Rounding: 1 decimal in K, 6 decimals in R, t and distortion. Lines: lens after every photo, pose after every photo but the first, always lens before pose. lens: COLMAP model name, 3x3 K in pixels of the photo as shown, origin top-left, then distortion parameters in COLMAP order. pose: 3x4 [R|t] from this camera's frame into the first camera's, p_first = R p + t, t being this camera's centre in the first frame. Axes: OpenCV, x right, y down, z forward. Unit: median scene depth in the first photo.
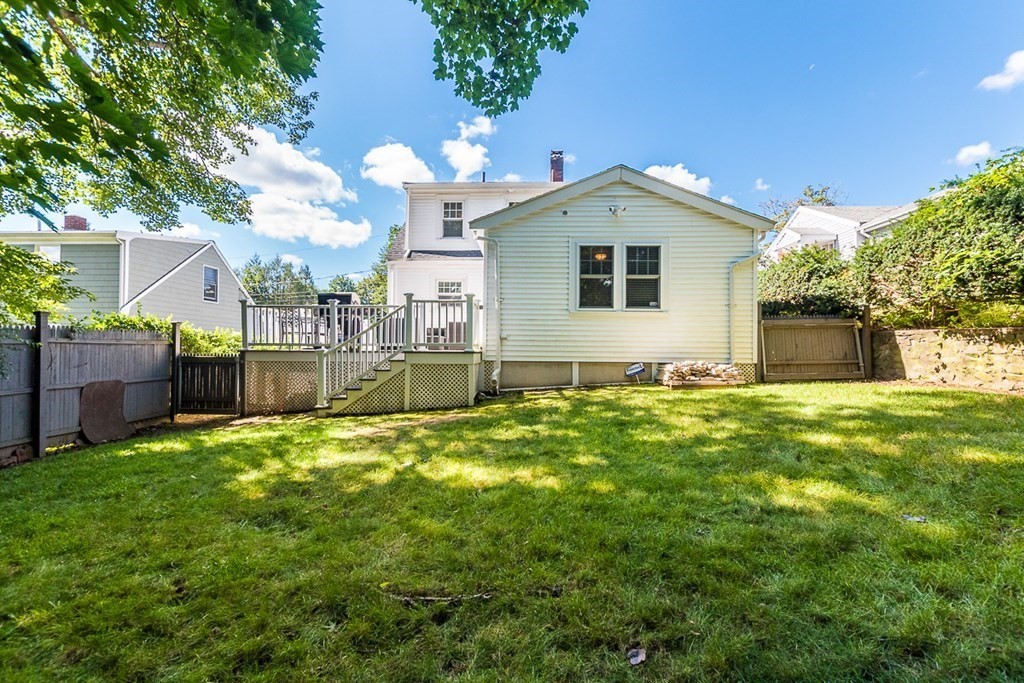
lens RADIAL K [[452.4, 0, 510.8], [0, 452.4, 340.6], [0, 0, 1]] dist [-0.020175, -0.000236]
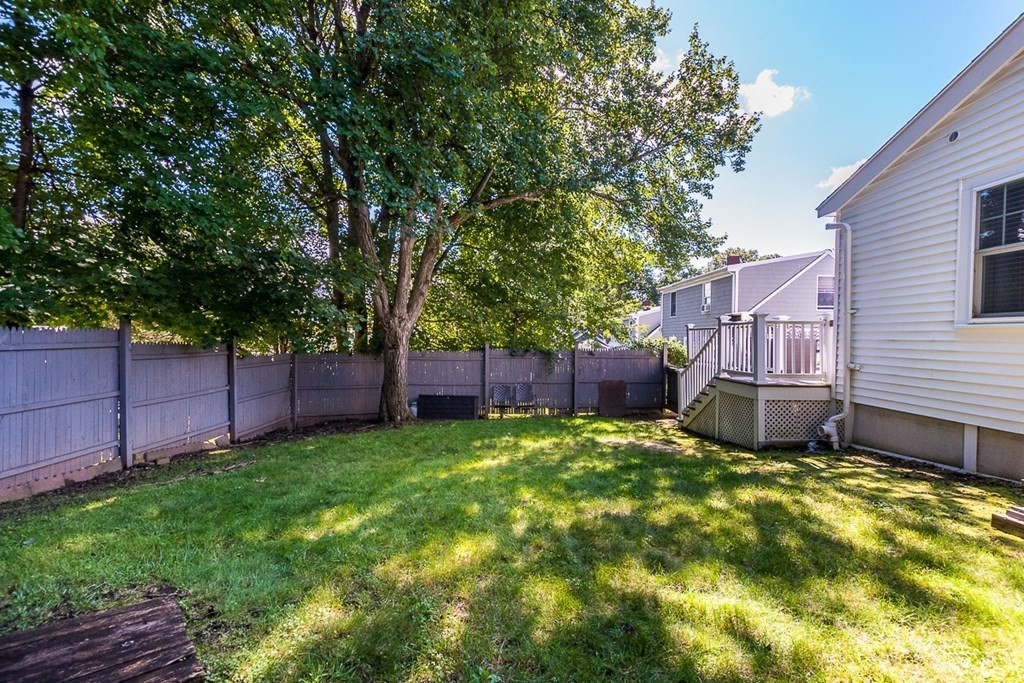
lens RADIAL K [[452.4, 0, 510.6], [0, 452.4, 343.4], [0, 0, 1]] dist [-0.020175, -0.000236]
pose [[0.020317, 0.009153, -0.999752, 0.679973], [0.011500, 0.999890, 0.009388, -0.058910], [0.999727, -0.011687, 0.020210, 0.516633]]
